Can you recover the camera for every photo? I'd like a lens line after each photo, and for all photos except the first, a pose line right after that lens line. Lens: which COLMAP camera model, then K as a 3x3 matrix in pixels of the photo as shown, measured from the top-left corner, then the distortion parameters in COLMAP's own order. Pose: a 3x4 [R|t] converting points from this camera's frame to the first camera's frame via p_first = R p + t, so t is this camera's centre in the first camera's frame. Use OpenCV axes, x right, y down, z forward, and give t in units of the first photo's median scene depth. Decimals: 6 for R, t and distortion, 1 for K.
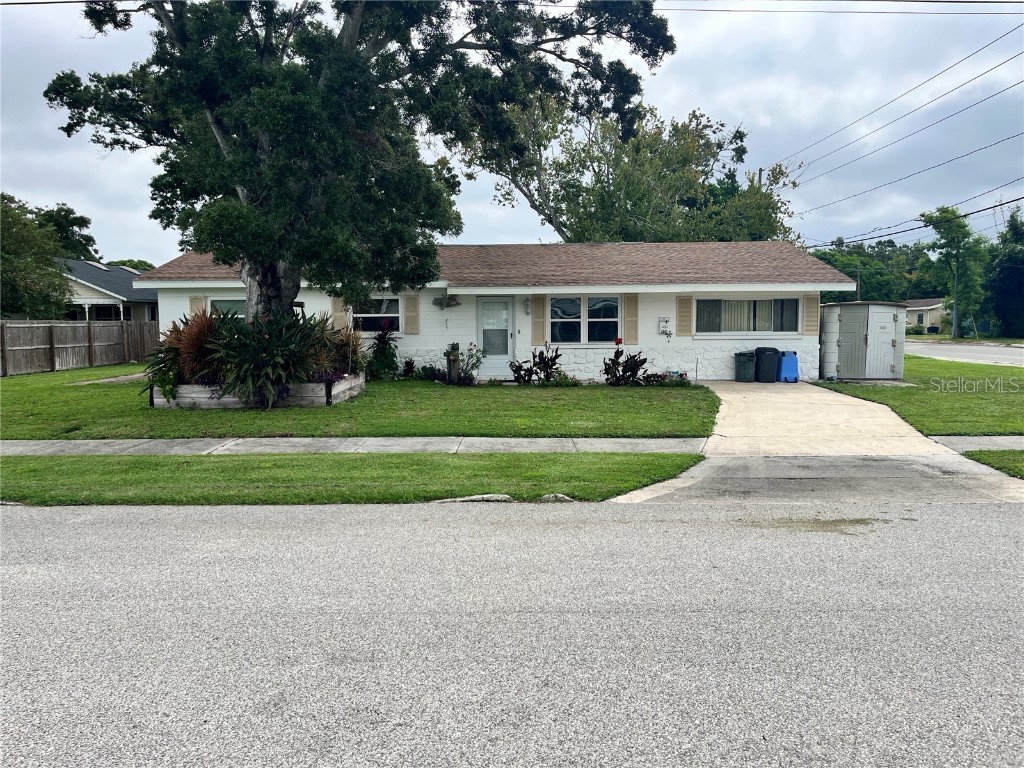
lens RADIAL K [[788.5, 0, 512.0], [0, 788.5, 382.0], [0, 0, 1]] dist [0.037337, -0.025364]
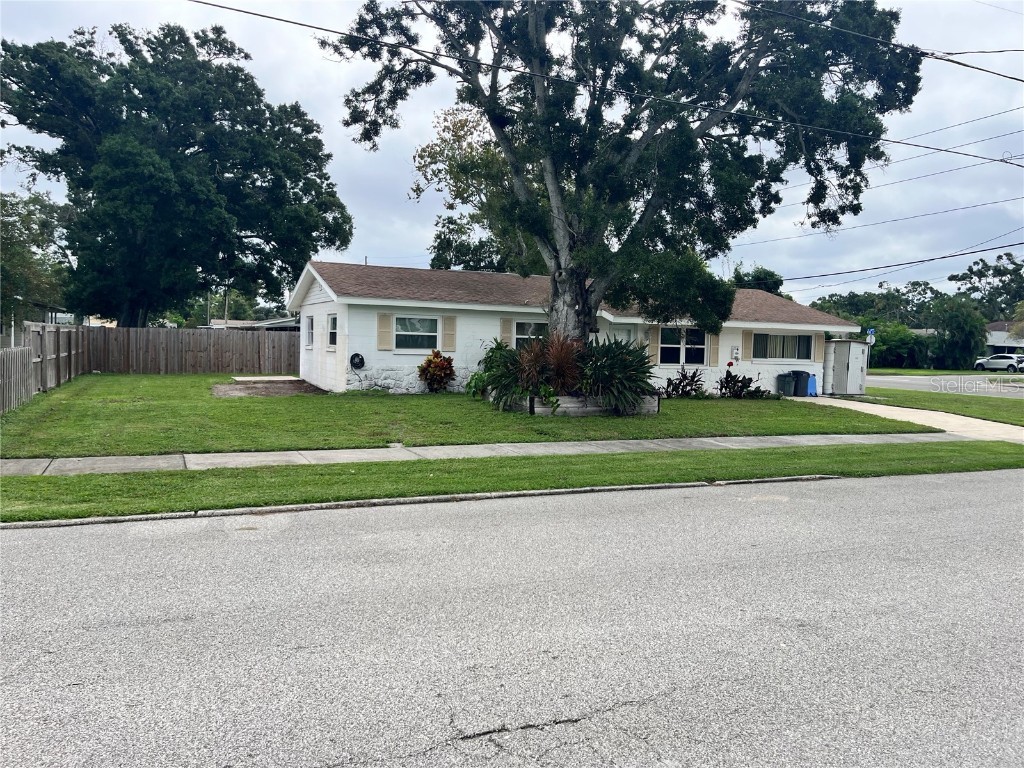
lens RADIAL K [[788.5, 0, 514.3], [0, 788.5, 386.6], [0, 0, 1]] dist [0.037337, -0.025364]
pose [[0.912314, 0.011015, 0.409342, -0.685820], [-0.009917, 0.999939, -0.004804, -0.004132], [-0.409370, 0.000323, 0.912368, -0.059282]]
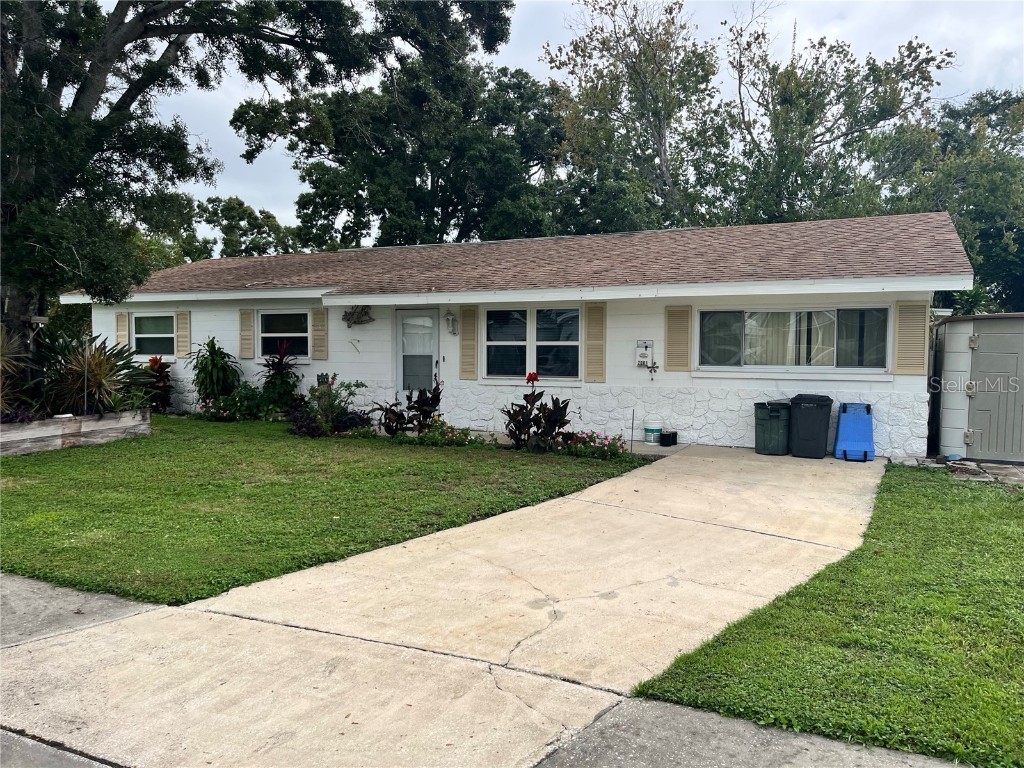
lens RADIAL K [[788.5, 0, 517.1], [0, 788.5, 391.4], [0, 0, 1]] dist [0.037337, -0.025364]
pose [[0.910347, 0.033834, -0.412461, 0.355663], [-0.041469, 0.999094, -0.009570, -0.031672], [0.411764, 0.025816, 0.910925, 0.398823]]
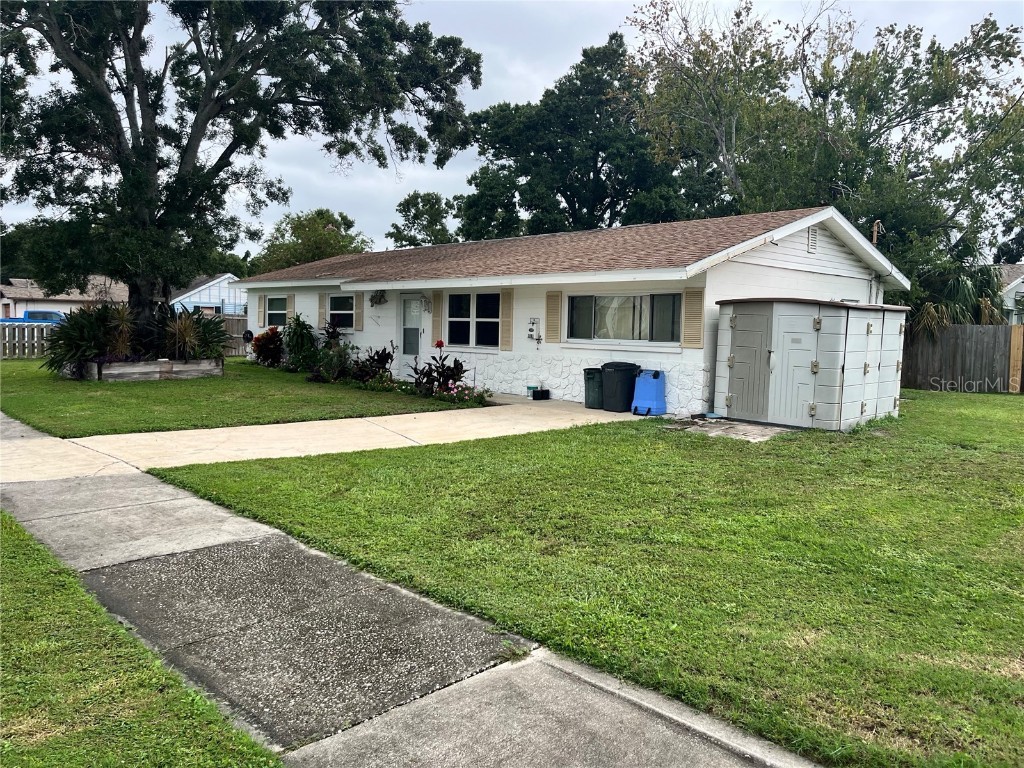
lens RADIAL K [[788.5, 0, 506.6], [0, 788.5, 380.6], [0, 0, 1]] dist [0.037337, -0.025364]
pose [[0.701403, 0.071983, -0.709120, 0.734615], [-0.082173, 0.996420, 0.019868, -0.032625], [0.708012, 0.044335, 0.704807, 0.426318]]
